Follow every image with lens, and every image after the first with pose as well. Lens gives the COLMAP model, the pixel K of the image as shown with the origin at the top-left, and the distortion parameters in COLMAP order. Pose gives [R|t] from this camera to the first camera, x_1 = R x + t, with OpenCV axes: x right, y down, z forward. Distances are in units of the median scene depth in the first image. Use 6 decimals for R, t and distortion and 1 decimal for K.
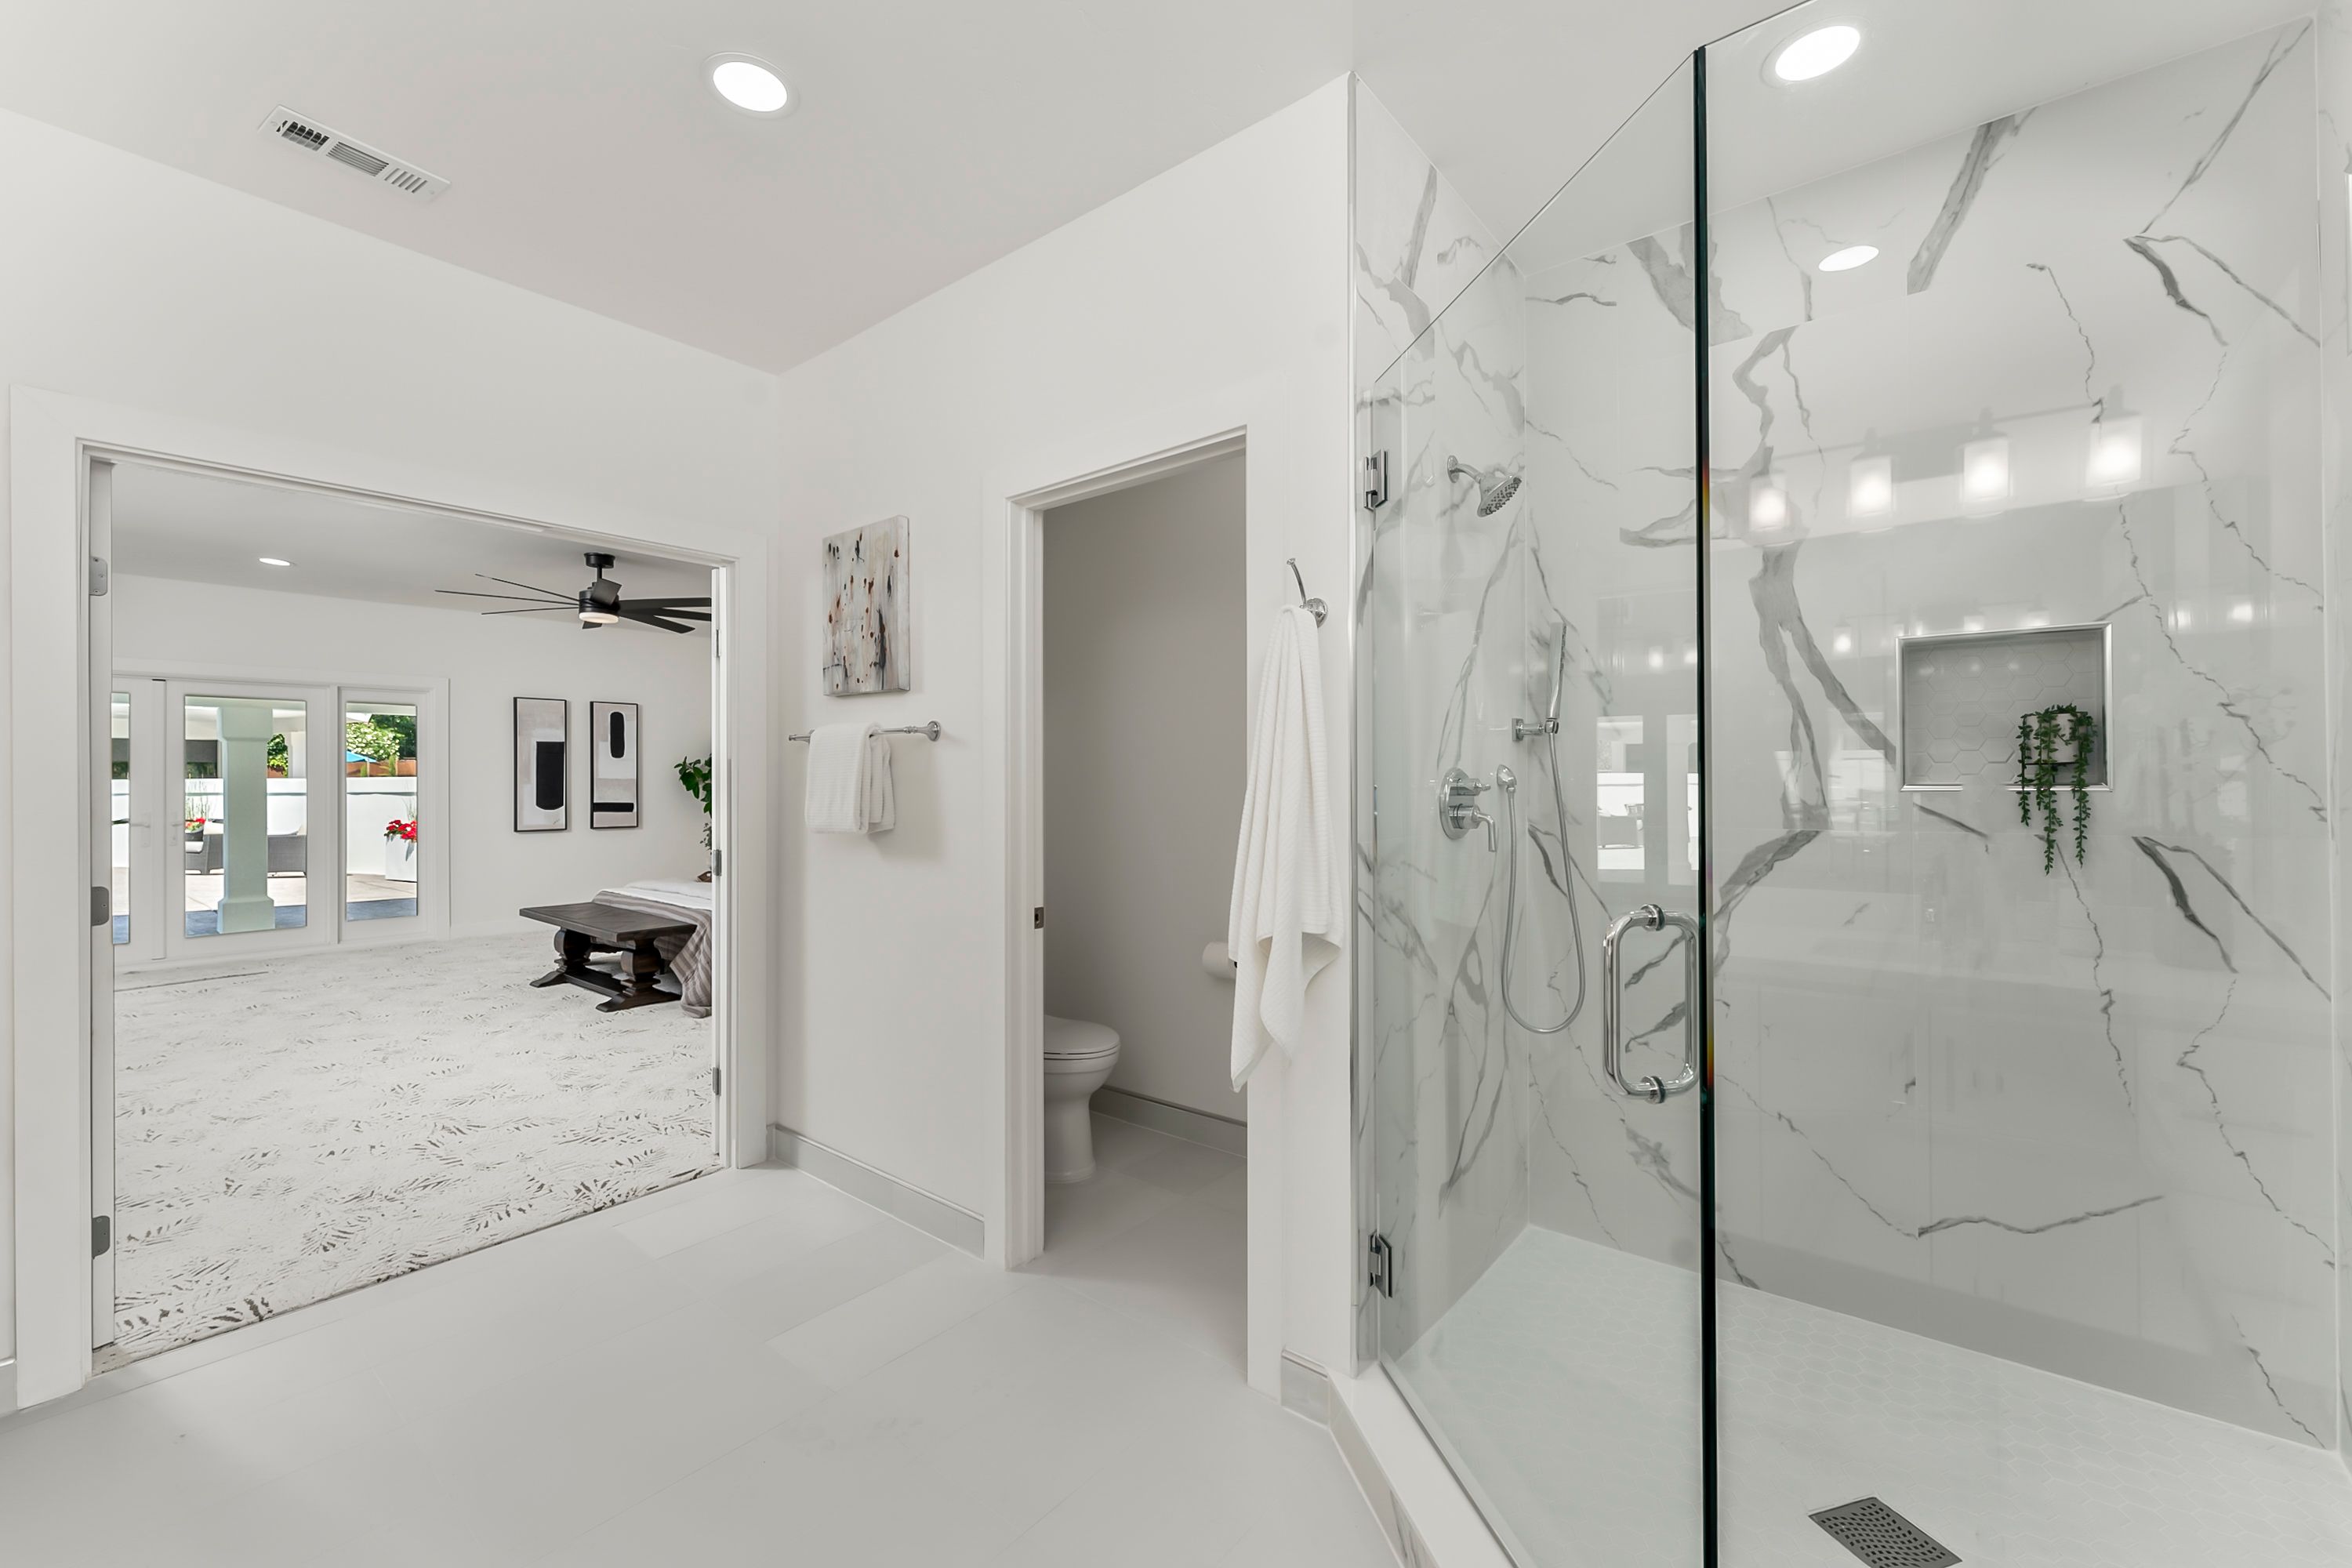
lens RADIAL K [[938.5, 0, 1175.4], [0, 938.5, 780.6], [0, 0, 1]] dist [-0.002040, -0.000030]
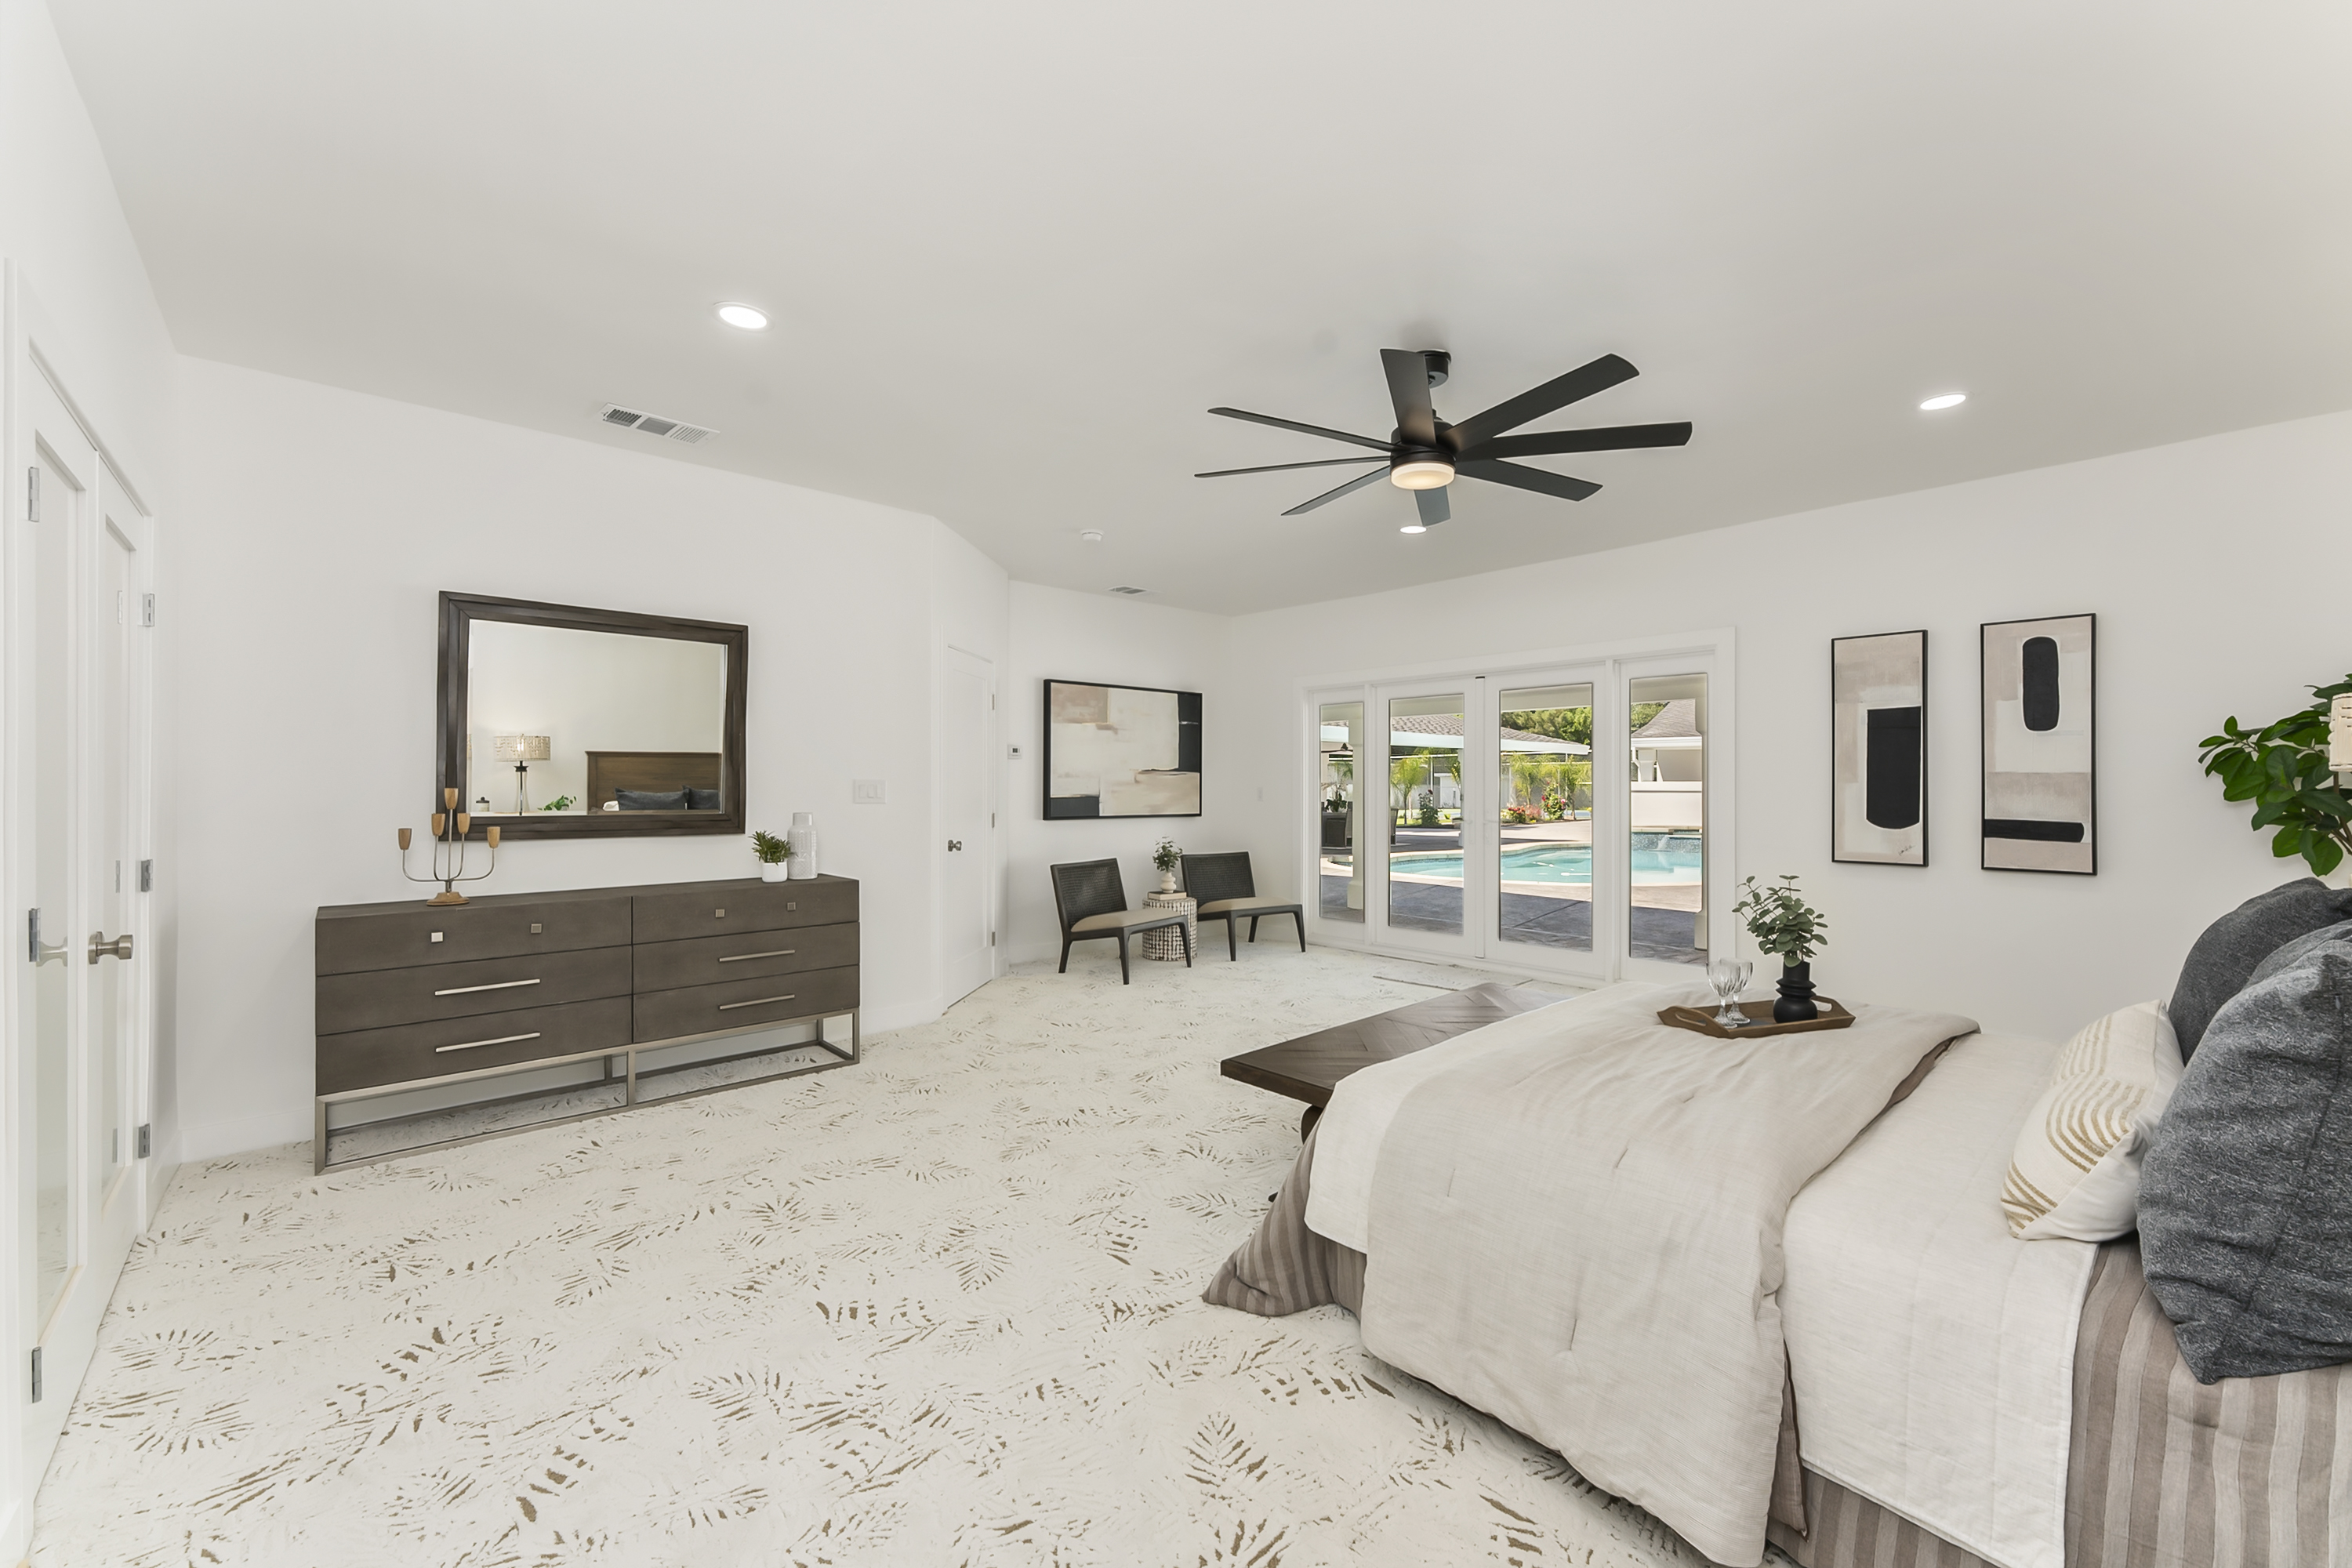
lens RADIAL K [[938.5, 0, 1178.2], [0, 938.5, 780.9], [0, 0, 1]] dist [-0.002040, -0.000030]
pose [[-0.158711, -0.002666, -0.987321, -0.038306], [0.000488, 0.999996, -0.002778, 0.003577], [0.987325, -0.000922, -0.158709, 0.647619]]
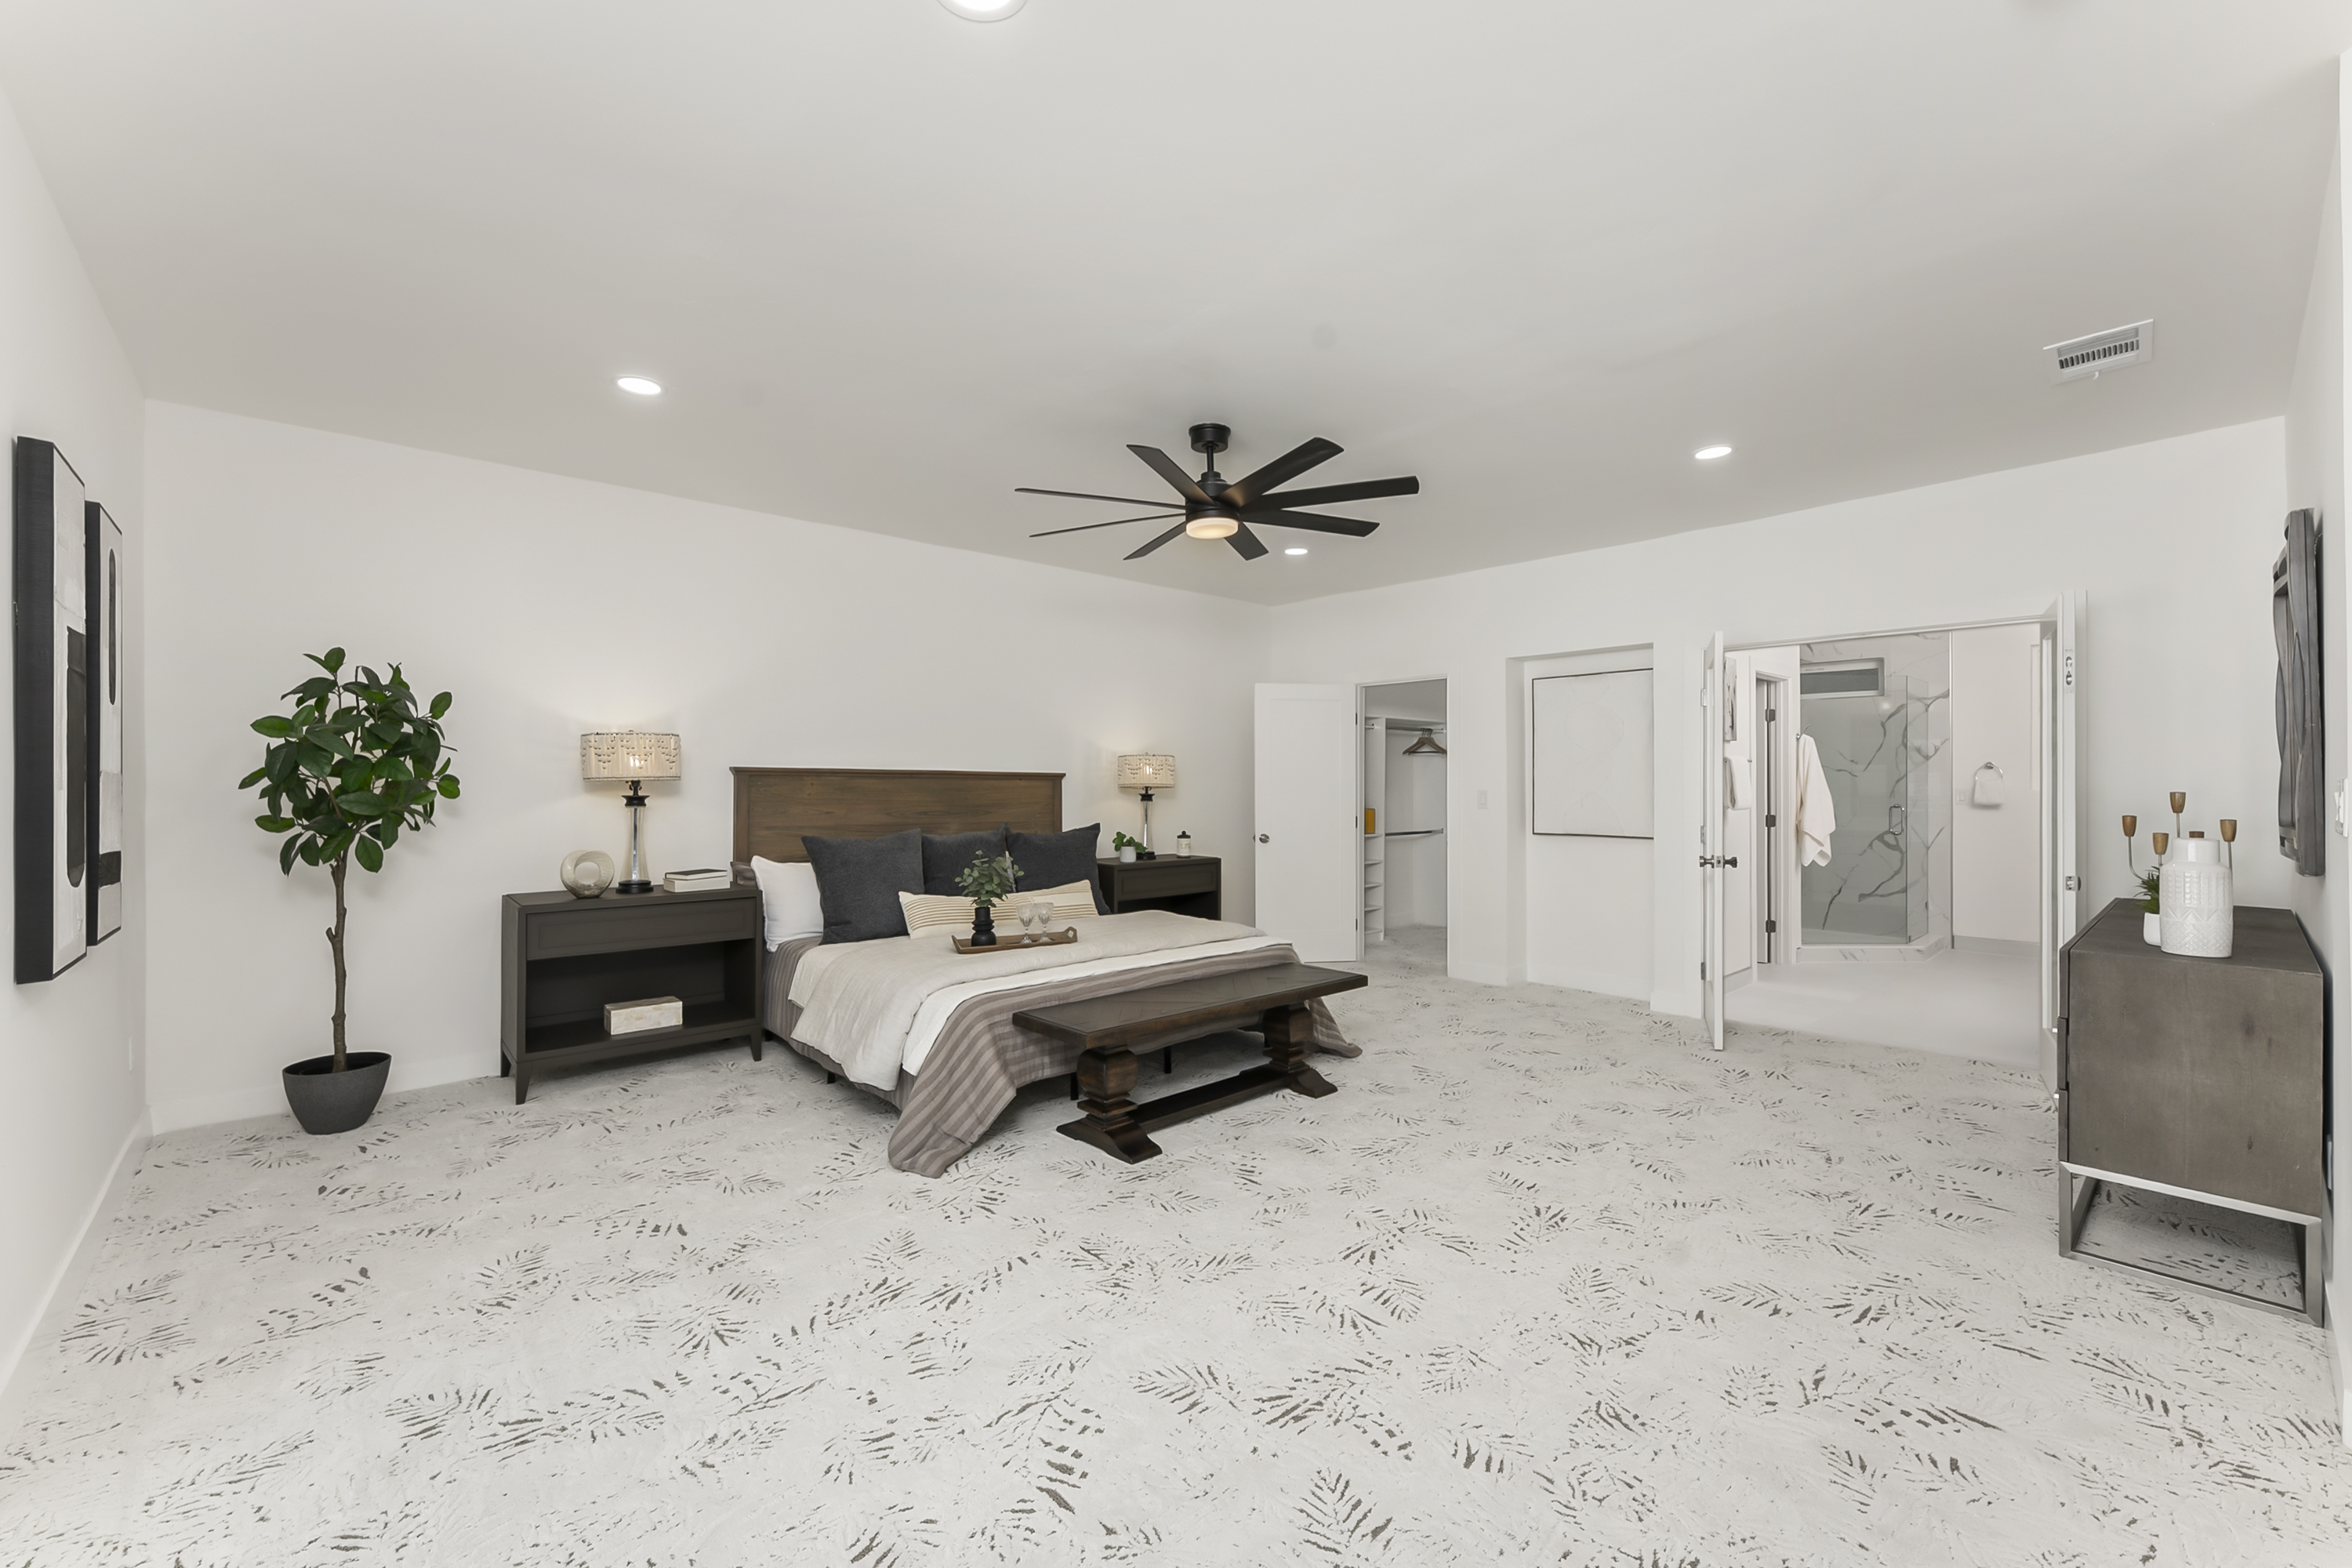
lens RADIAL K [[938.5, 0, 1167.9], [0, 938.5, 791.6], [0, 0, 1]] dist [-0.002040, -0.000030]
pose [[0.163037, -0.010164, 0.986568, -0.854160], [-0.000547, 0.999946, 0.010392, 0.000885], [-0.986620, -0.002234, 0.163022, 0.633037]]
